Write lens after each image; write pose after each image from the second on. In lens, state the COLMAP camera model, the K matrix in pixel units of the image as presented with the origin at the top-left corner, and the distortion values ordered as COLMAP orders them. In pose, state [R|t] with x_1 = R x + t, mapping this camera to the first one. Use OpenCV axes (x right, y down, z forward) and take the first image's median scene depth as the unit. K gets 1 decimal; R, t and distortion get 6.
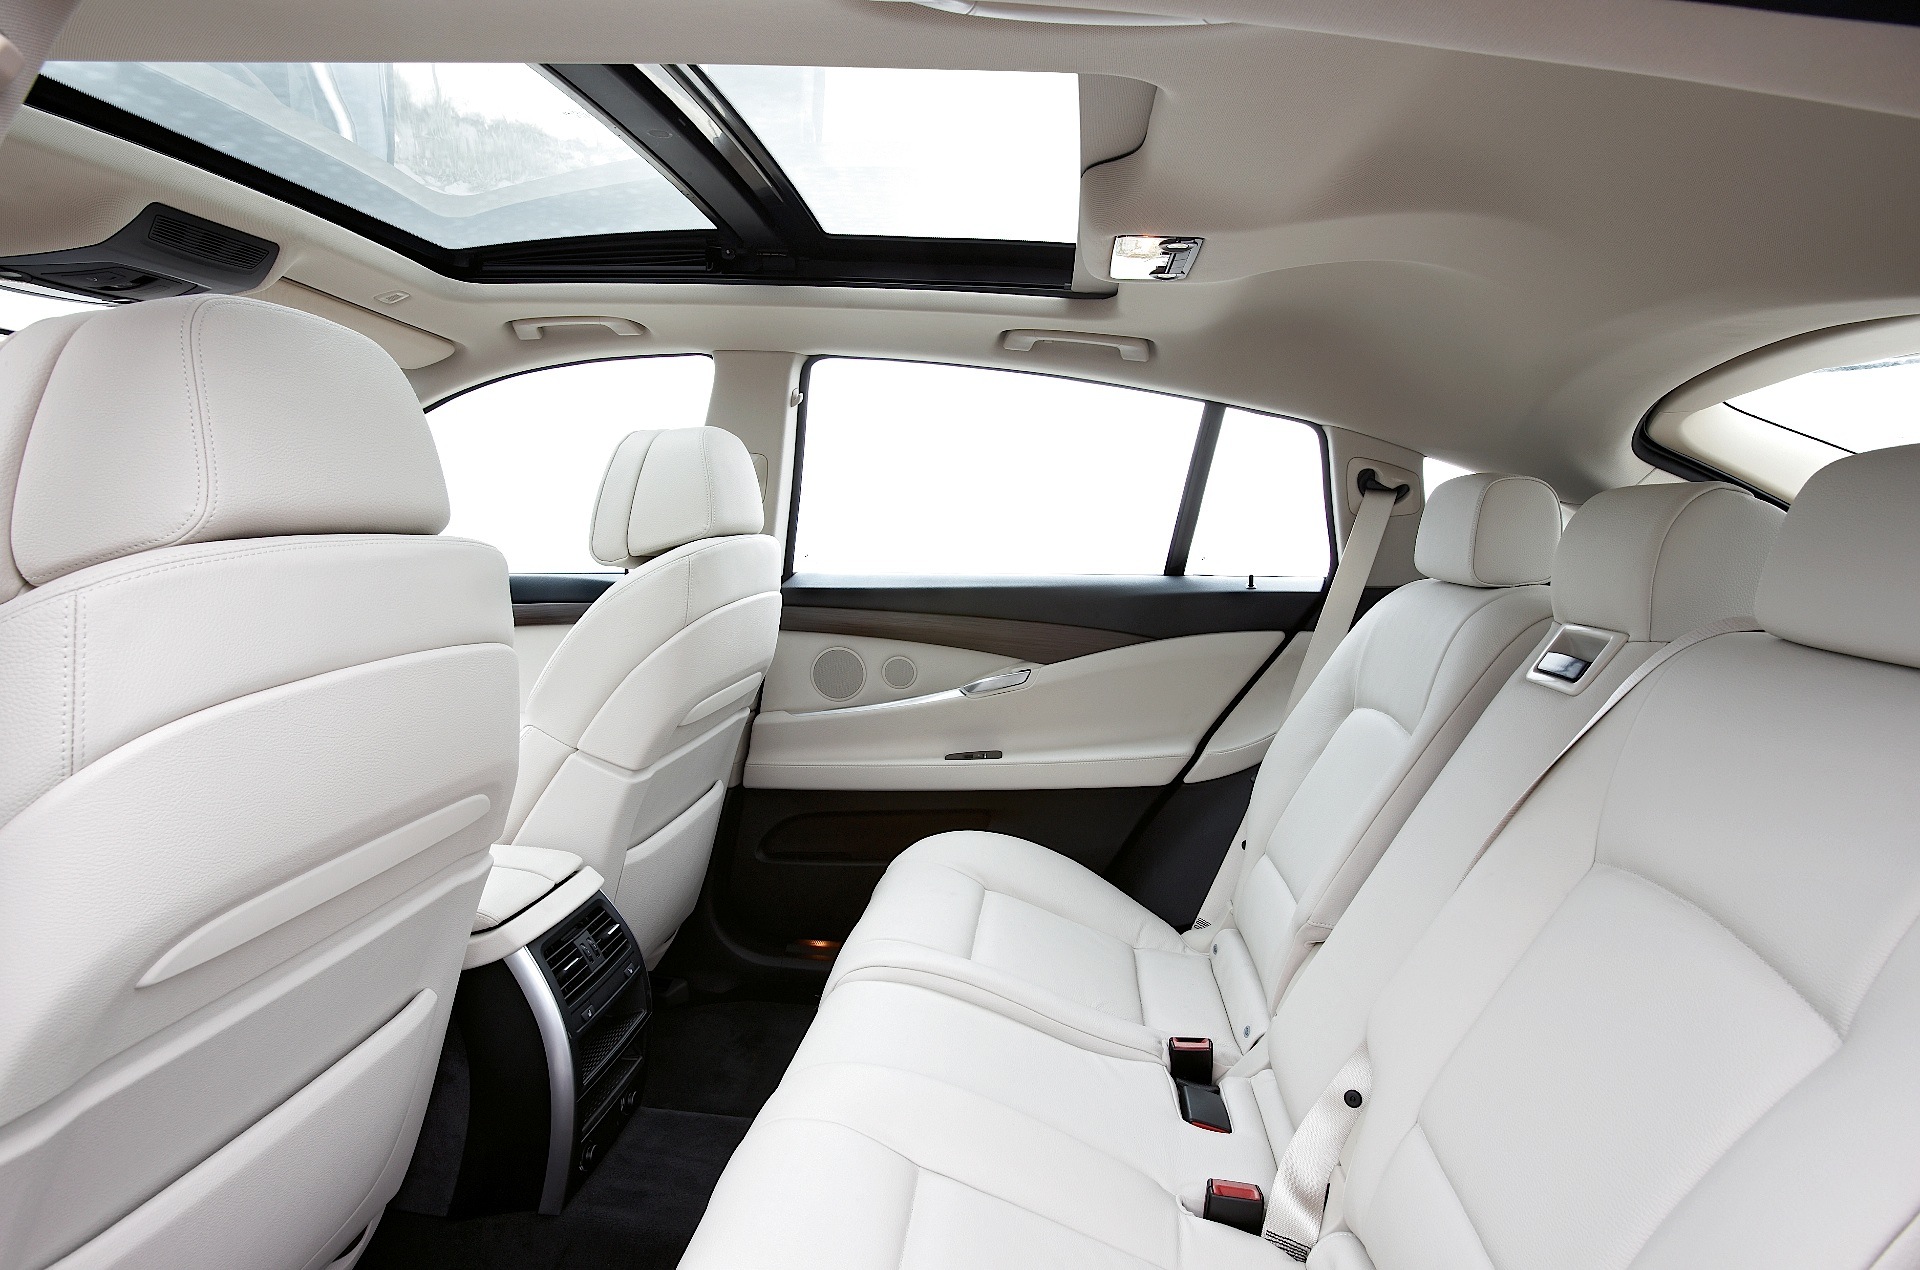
lens RADIAL K [[1095.4, 0, 961.0], [0, 1095.4, 642.5], [0, 0, 1]] dist [-0.007978, 0.000138]
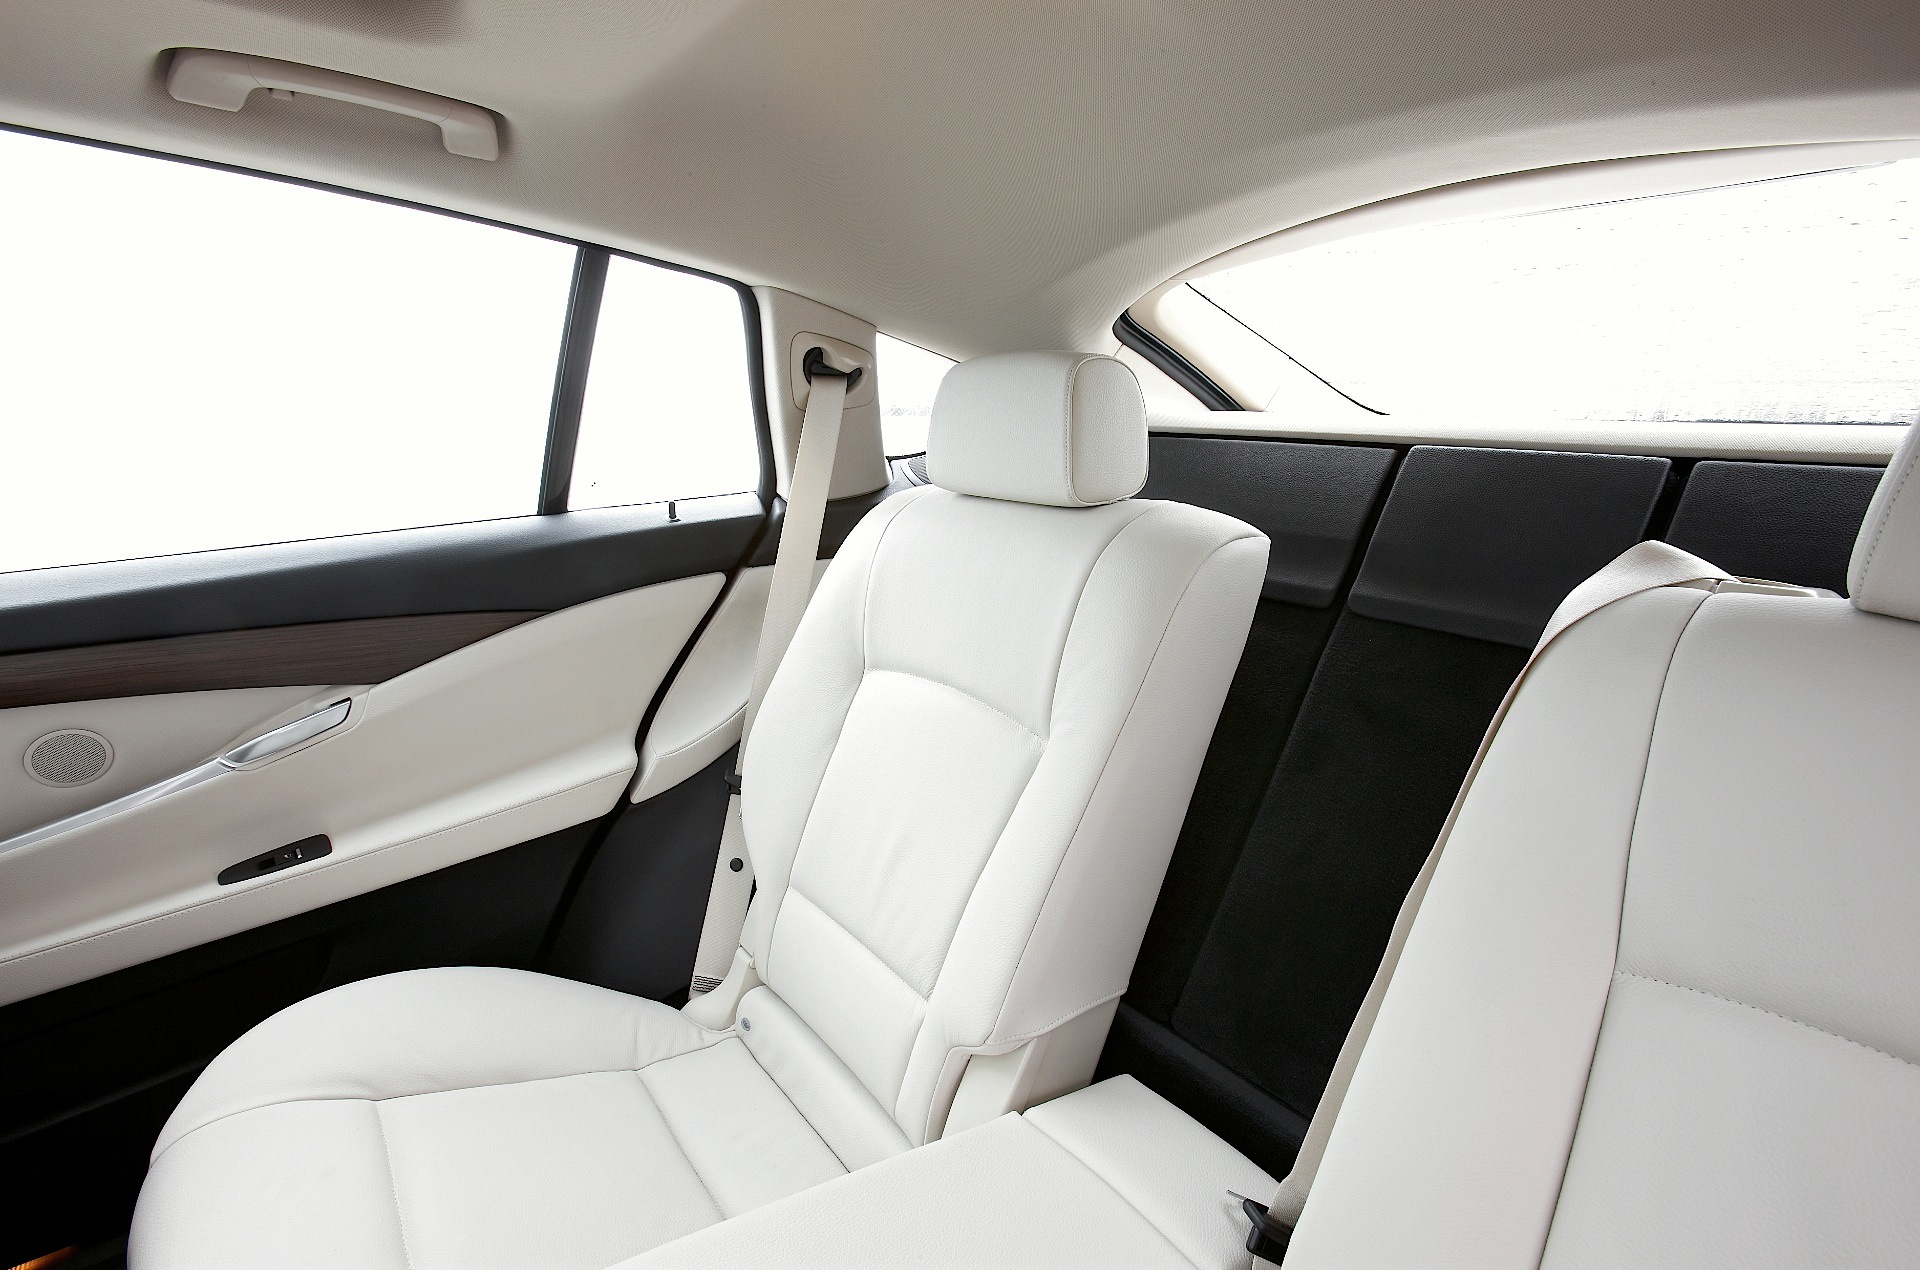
lens RADIAL K [[945.8, 0, 947.6], [0, 945.8, 644.0], [0, 0, 1]] dist [-0.030108, 0.009743]
pose [[0.743668, -0.209404, 0.634908, -0.013207], [0.117582, 0.975844, 0.184127, -0.063188], [-0.658128, -0.062275, 0.750326, 0.408283]]
